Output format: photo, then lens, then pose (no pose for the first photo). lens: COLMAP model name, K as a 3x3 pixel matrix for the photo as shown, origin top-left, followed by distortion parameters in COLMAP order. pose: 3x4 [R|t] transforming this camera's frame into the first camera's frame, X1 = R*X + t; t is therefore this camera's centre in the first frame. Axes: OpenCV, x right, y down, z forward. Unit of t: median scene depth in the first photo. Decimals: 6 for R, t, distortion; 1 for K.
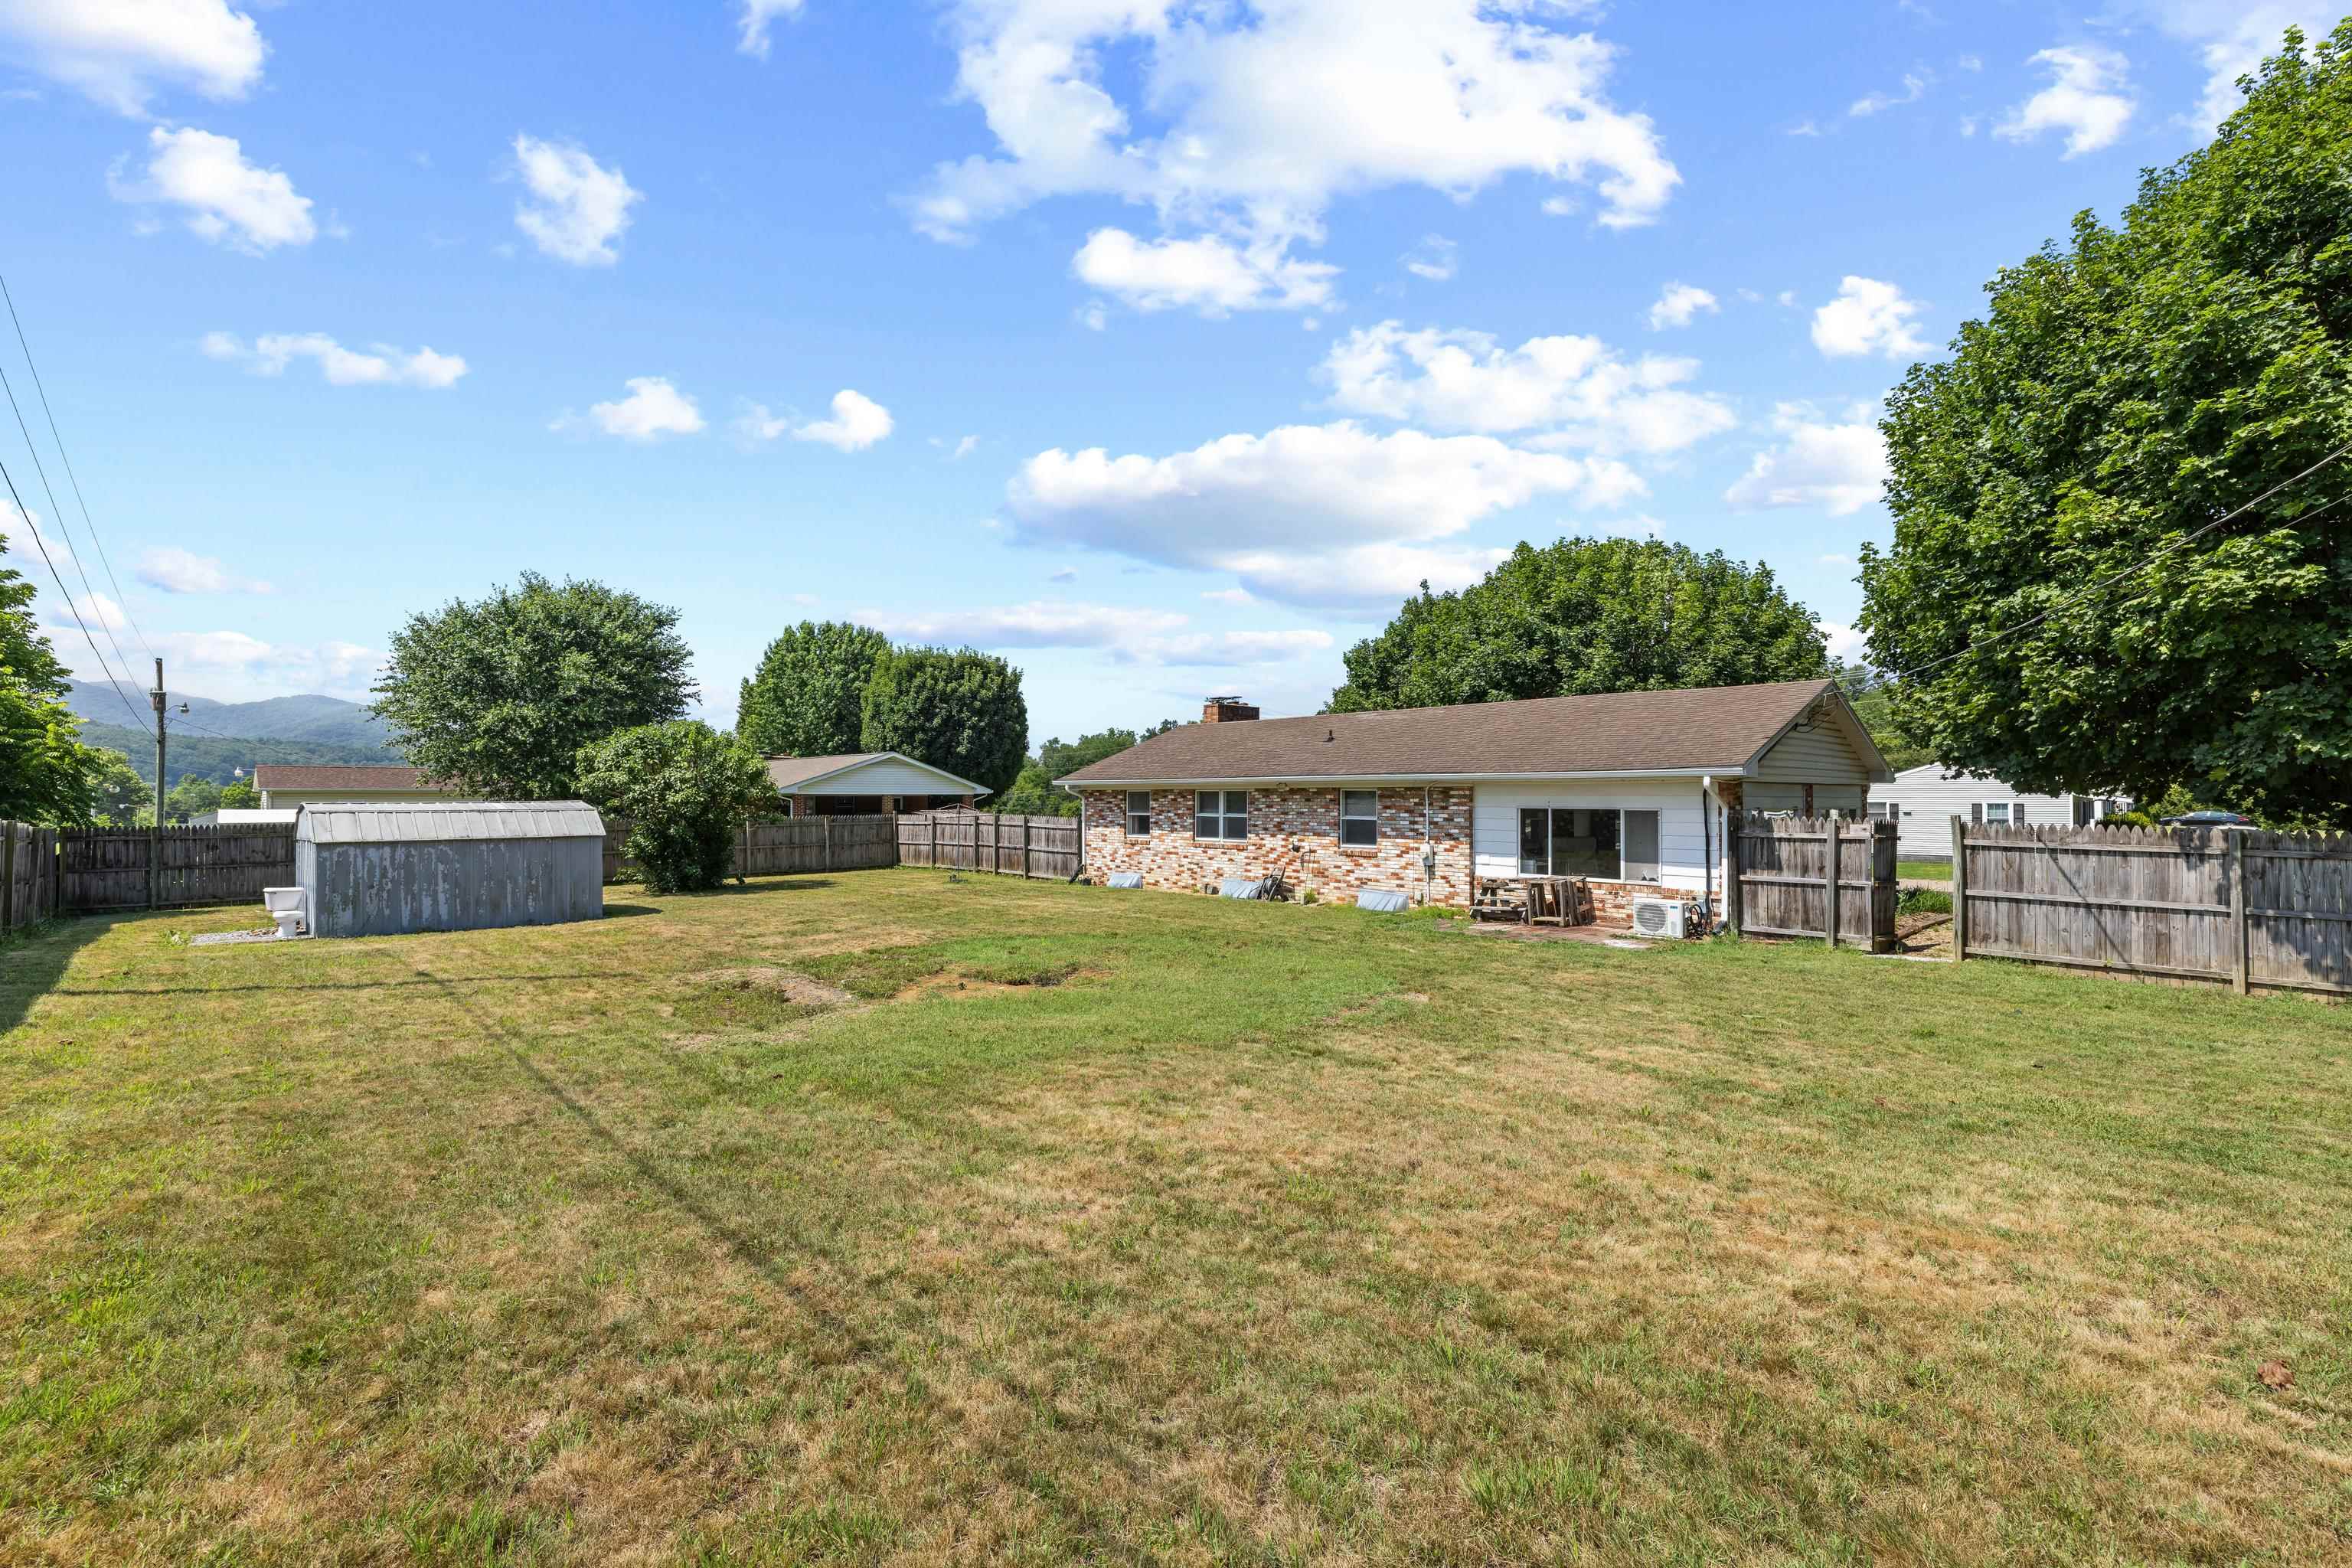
lens RADIAL K [[1016.2, 0, 1176.0], [0, 1016.2, 784.0], [0, 0, 1]] dist [0.019592, 0.000022]
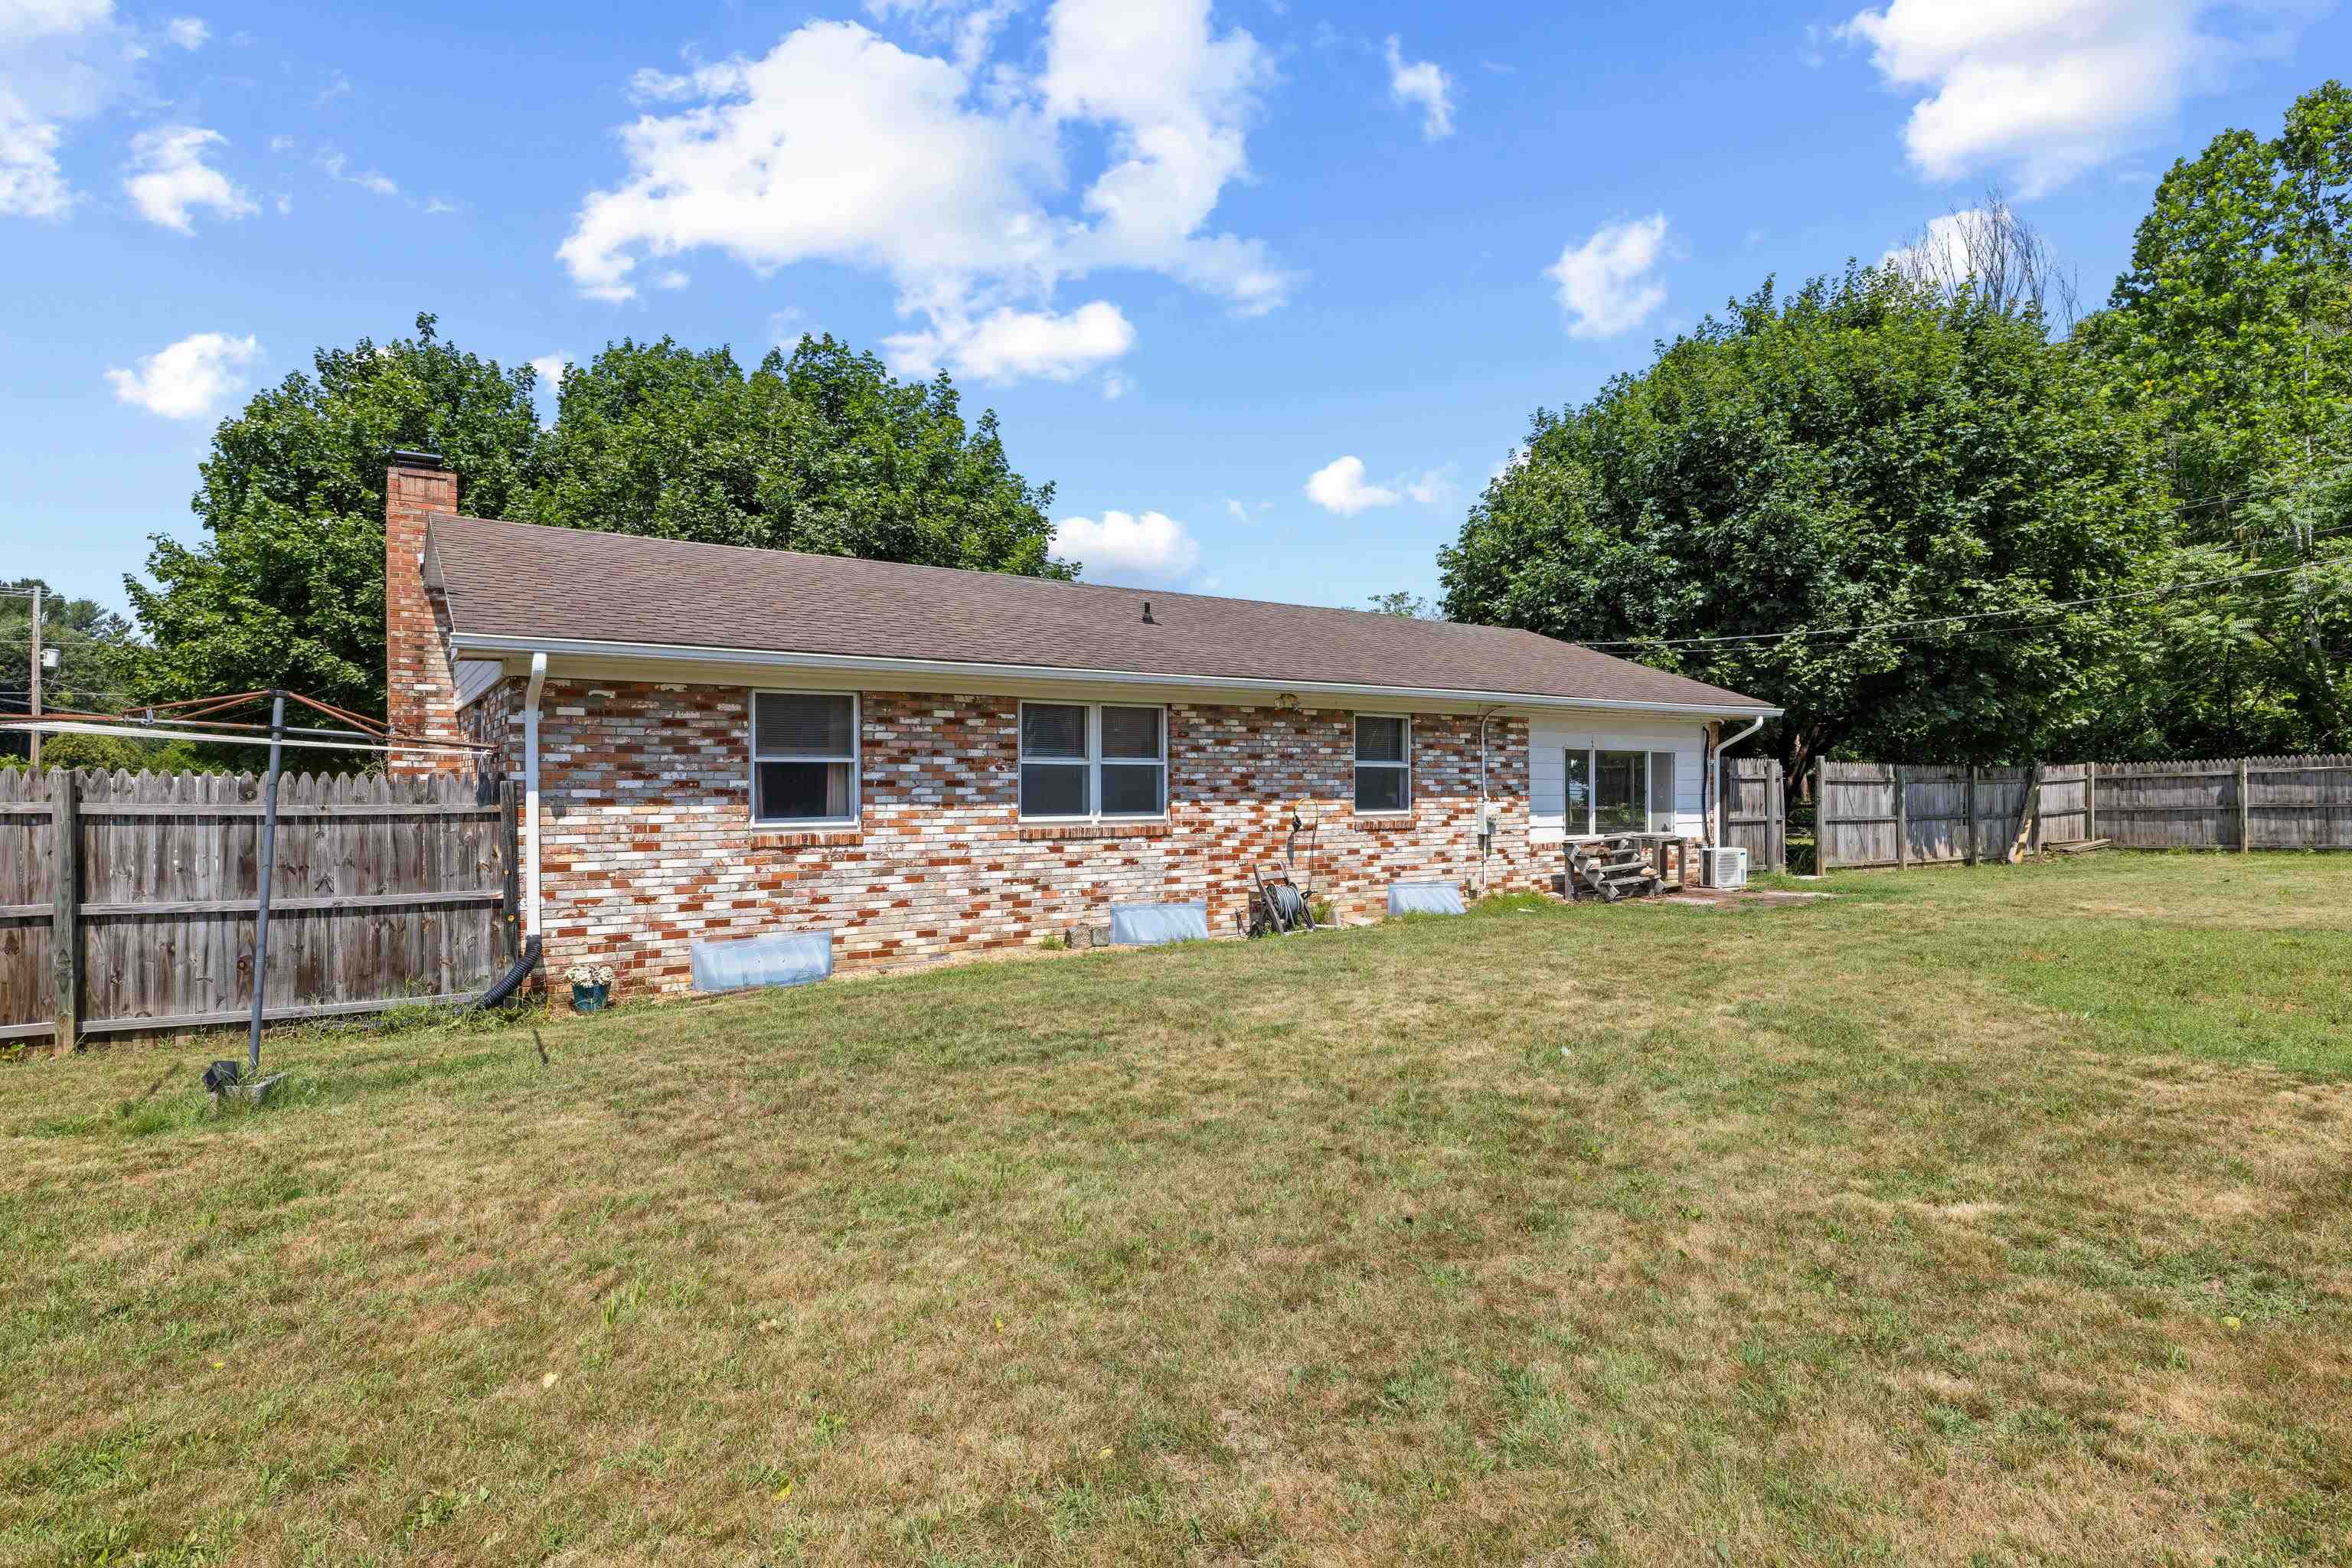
lens RADIAL K [[1215.4, 0, 1176.0], [0, 1215.4, 784.0], [0, 0, 1]] dist [-0.000731, -0.000096]
pose [[0.160190, 0.000122, 0.987086, -0.542413], [-0.008458, 0.999963, 0.001249, 0.046276], [-0.987050, -0.008549, 0.160185, 1.037388]]
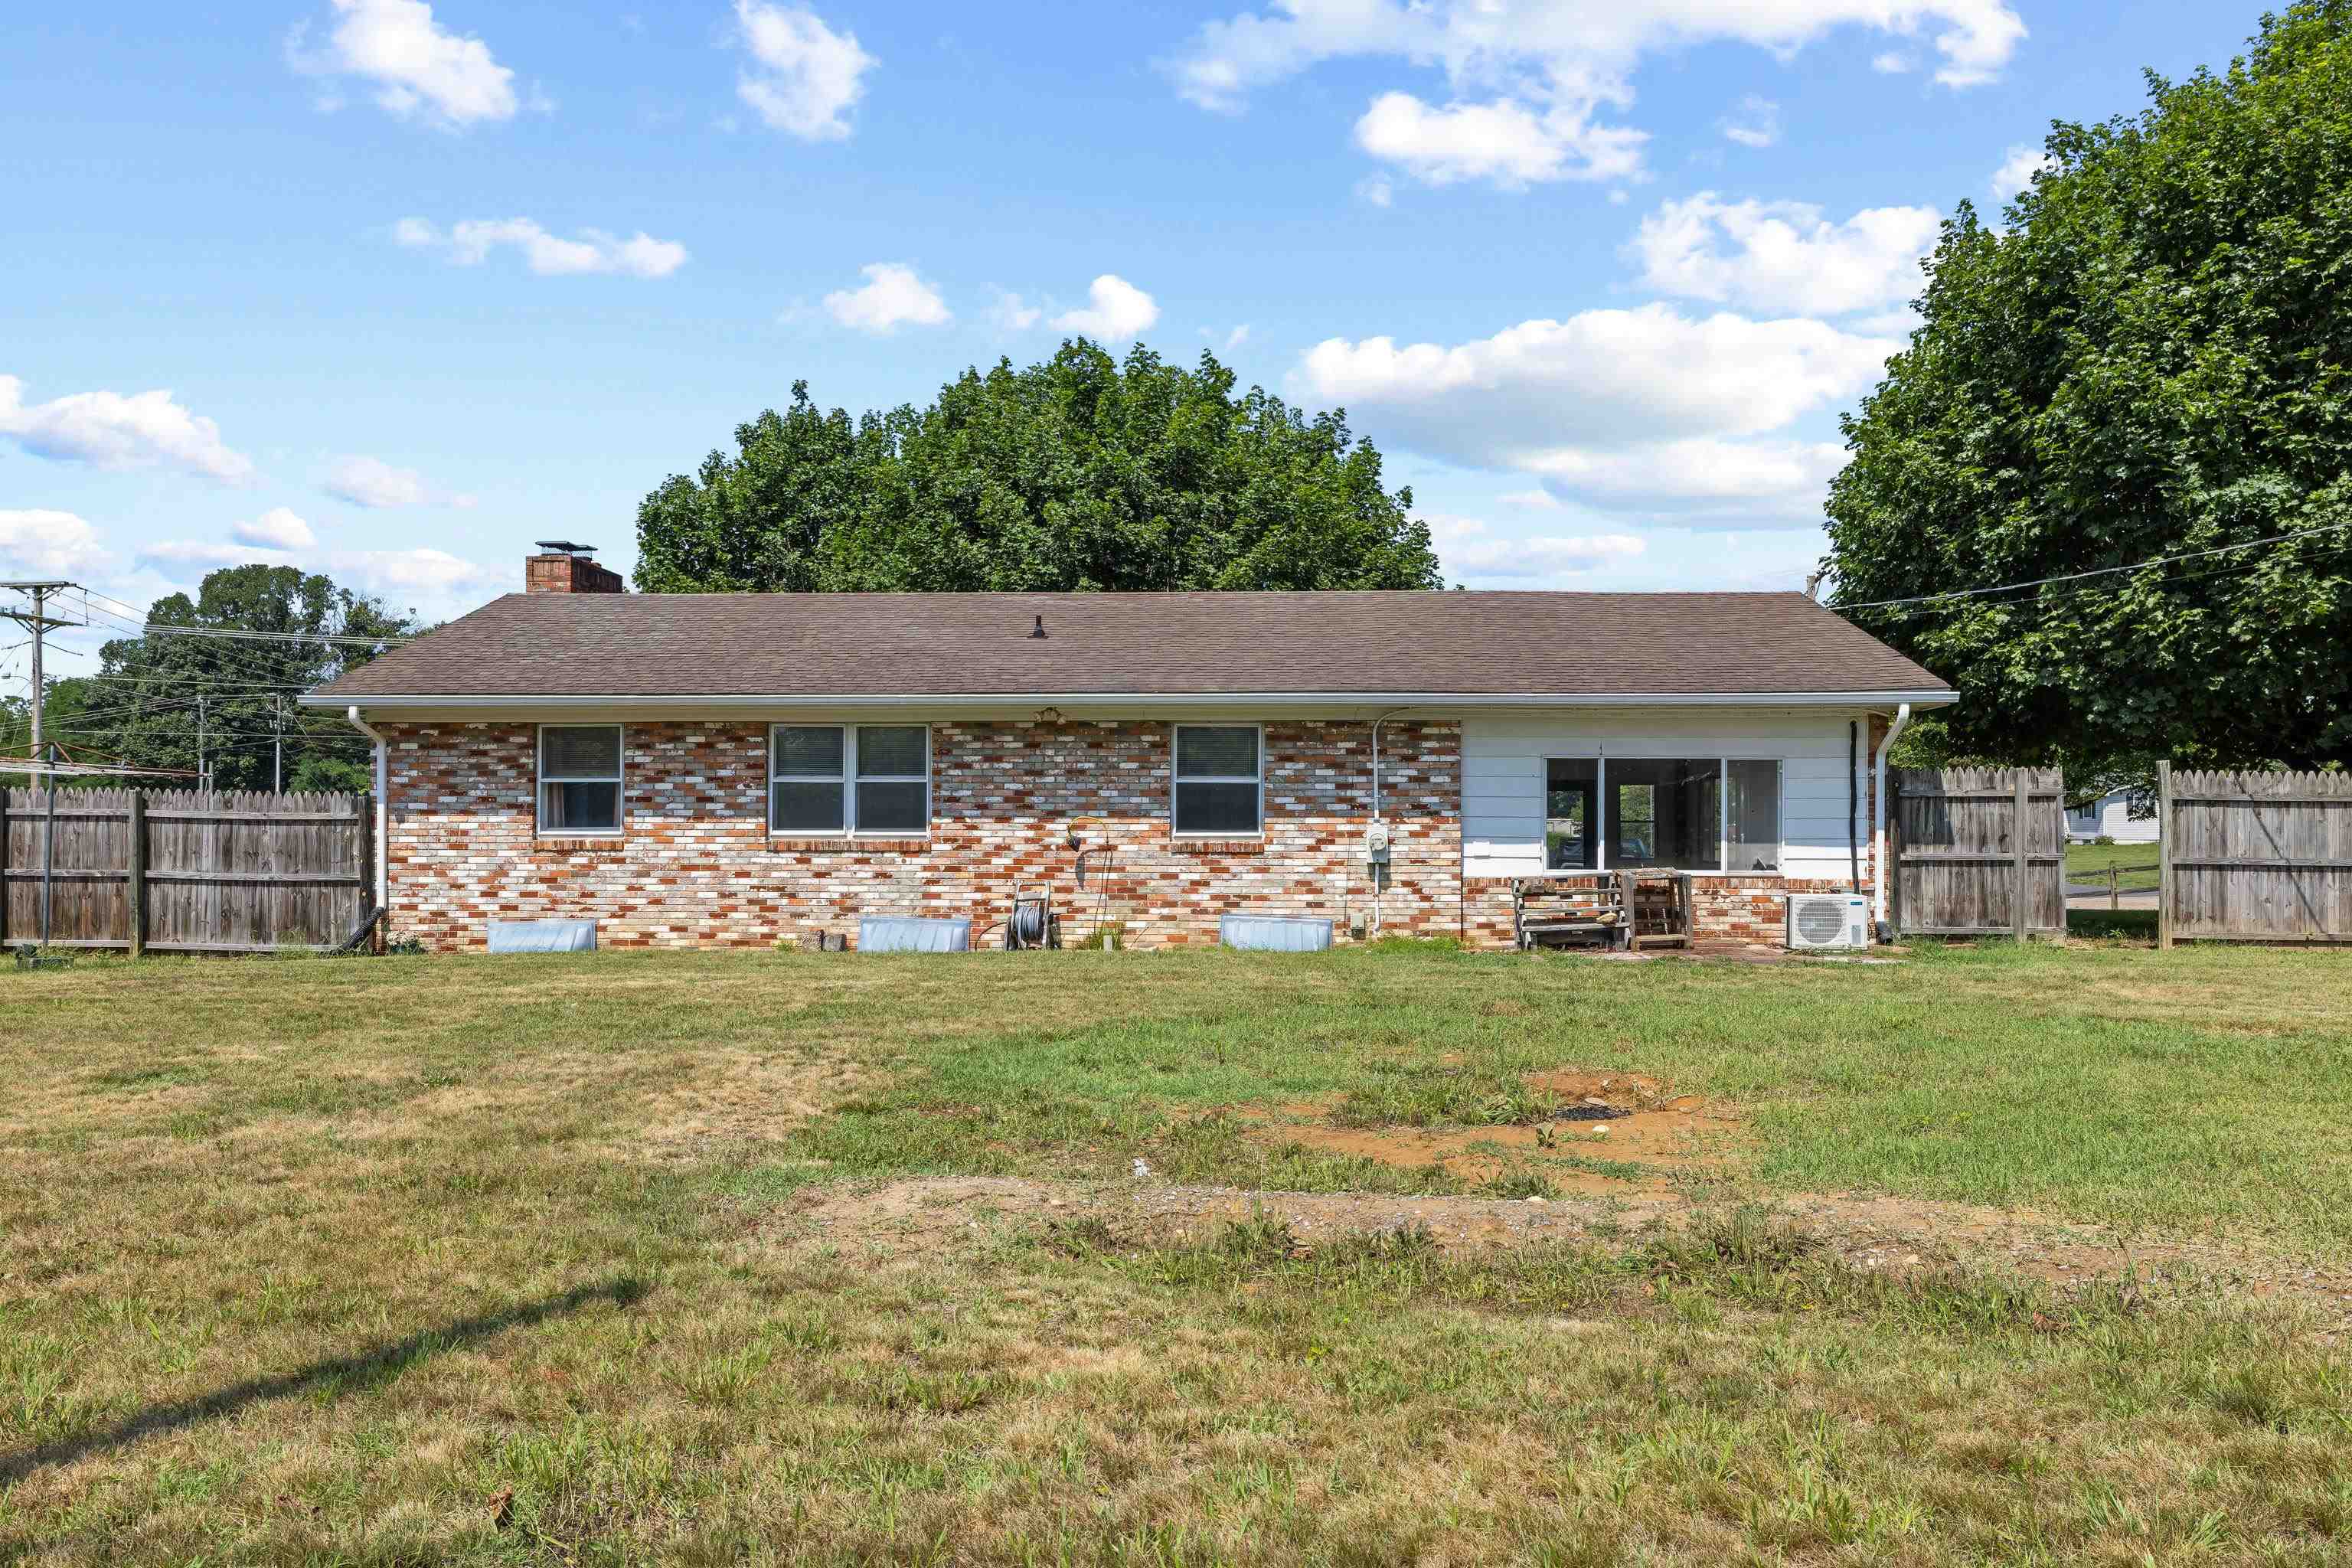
lens RADIAL K [[1627.1, 0, 1176.0], [0, 1627.1, 784.0], [0, 0, 1]] dist [0.005401, 0.001262]
pose [[0.715726, 0.014150, 0.698238, -0.427379], [-0.009645, 0.999900, -0.010377, 0.045855], [-0.698315, 0.000693, 0.715790, 0.434980]]
